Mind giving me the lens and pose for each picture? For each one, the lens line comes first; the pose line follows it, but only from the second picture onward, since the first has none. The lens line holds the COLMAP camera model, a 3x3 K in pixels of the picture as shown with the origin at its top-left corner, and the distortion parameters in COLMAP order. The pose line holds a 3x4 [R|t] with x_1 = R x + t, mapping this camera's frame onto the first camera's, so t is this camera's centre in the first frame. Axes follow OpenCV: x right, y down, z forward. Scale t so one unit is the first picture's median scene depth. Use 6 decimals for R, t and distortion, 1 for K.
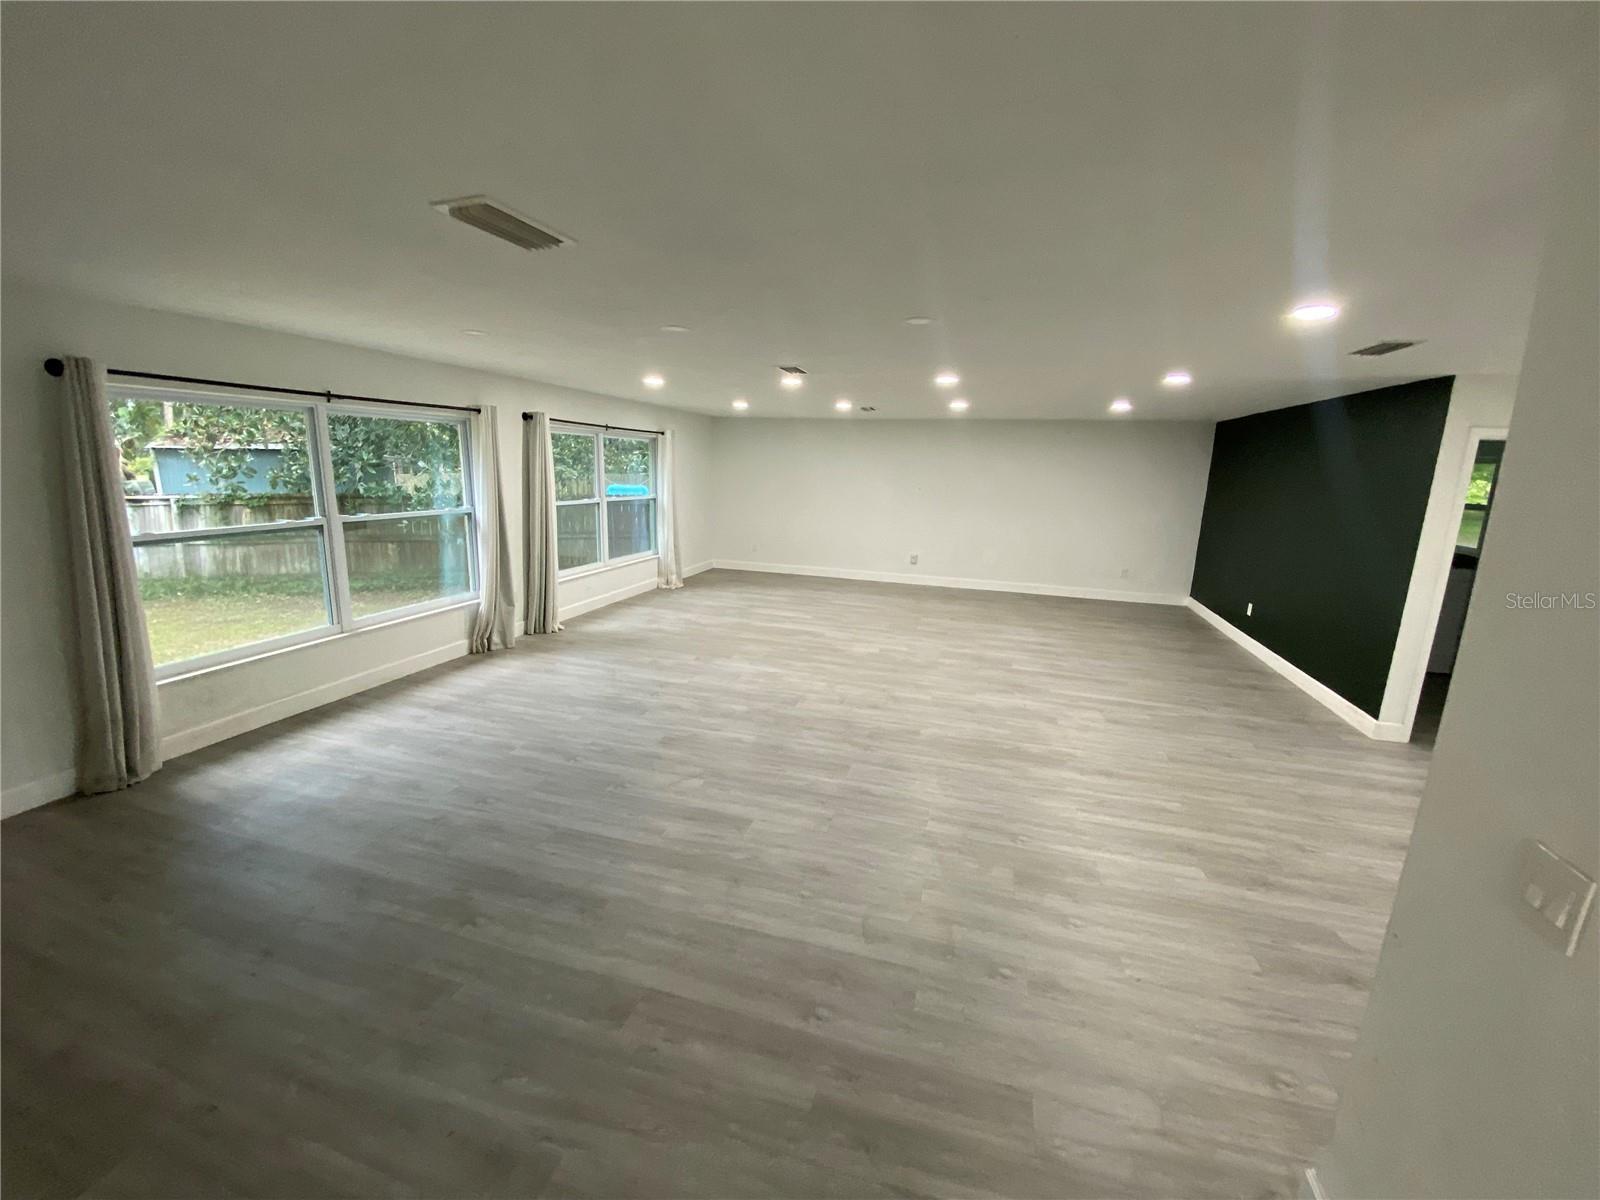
lens RADIAL K [[647.1, 0, 800.0], [0, 647.1, 600.0], [0, 0, 1]] dist [0.010785, -0.000091]
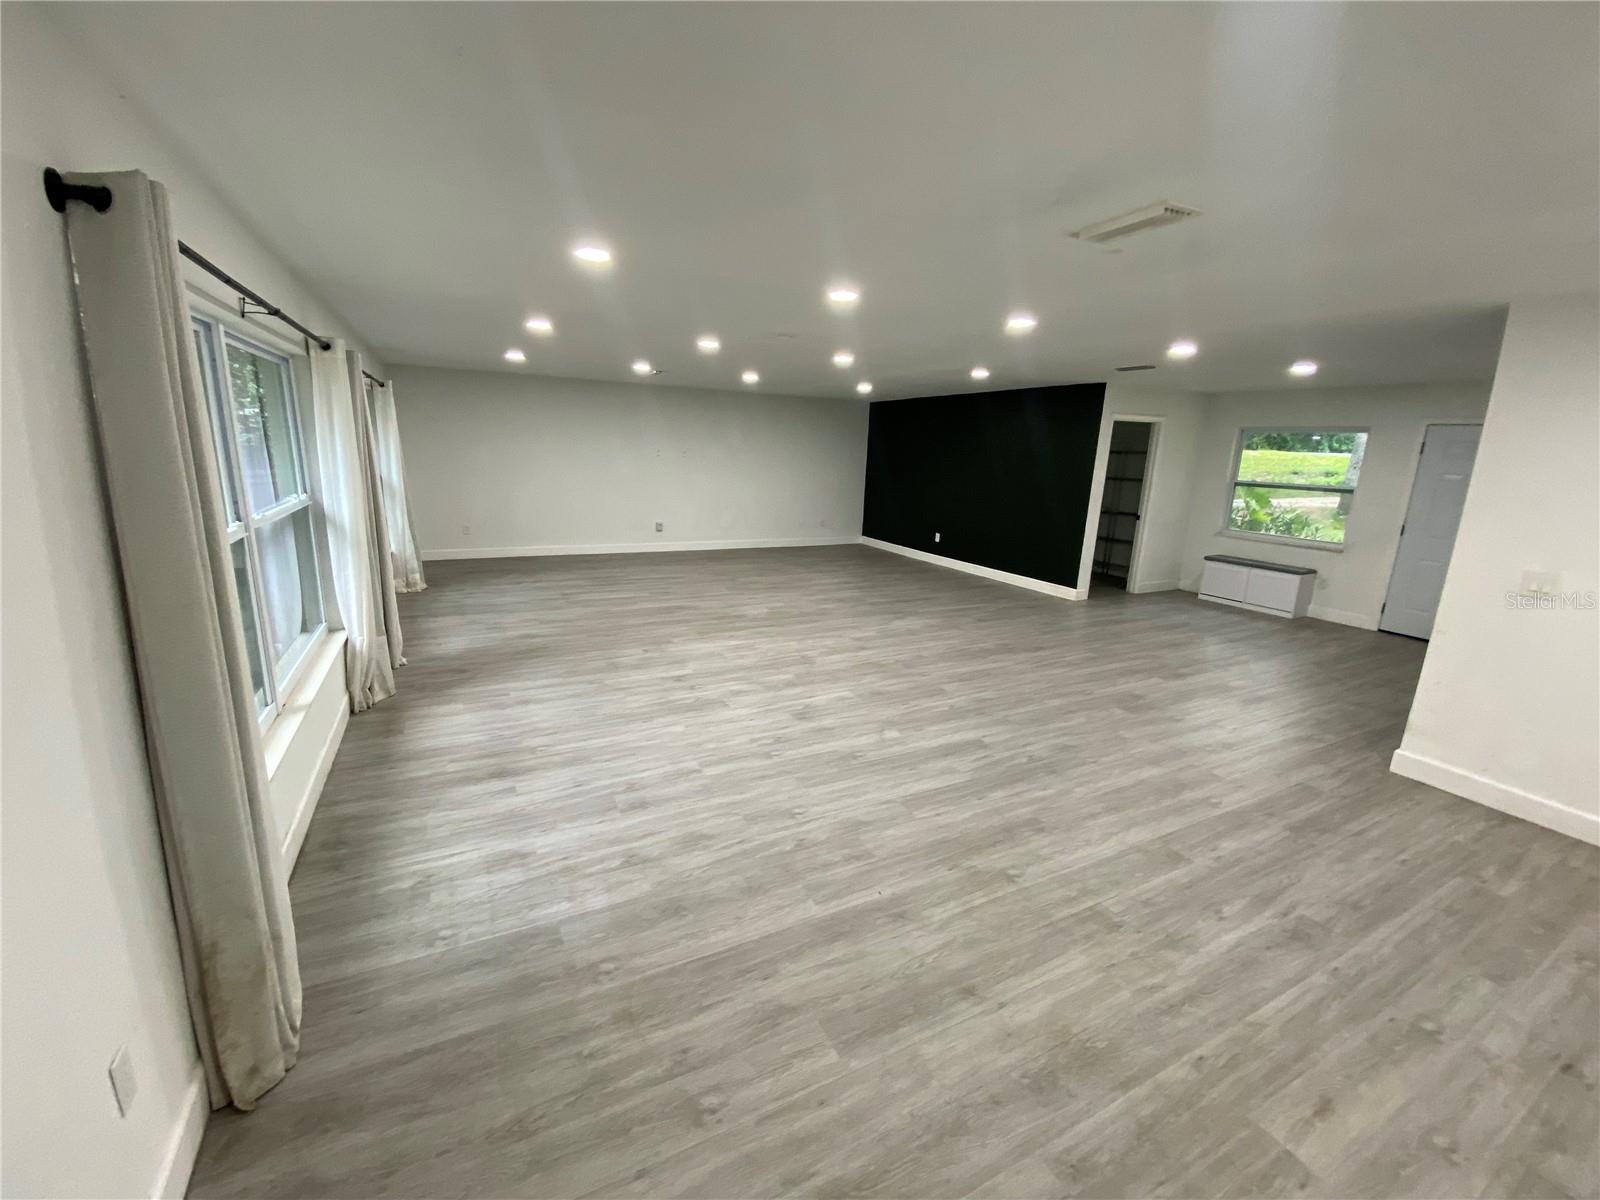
lens RADIAL K [[652.0, 0, 800.0], [0, 652.0, 600.0], [0, 0, 1]] dist [0.019146, -0.000037]
pose [[0.726175, -0.165833, 0.667210, -0.678600], [0.133375, 0.986017, 0.099909, -0.044874], [-0.674448, 0.016438, 0.738139, 0.217920]]
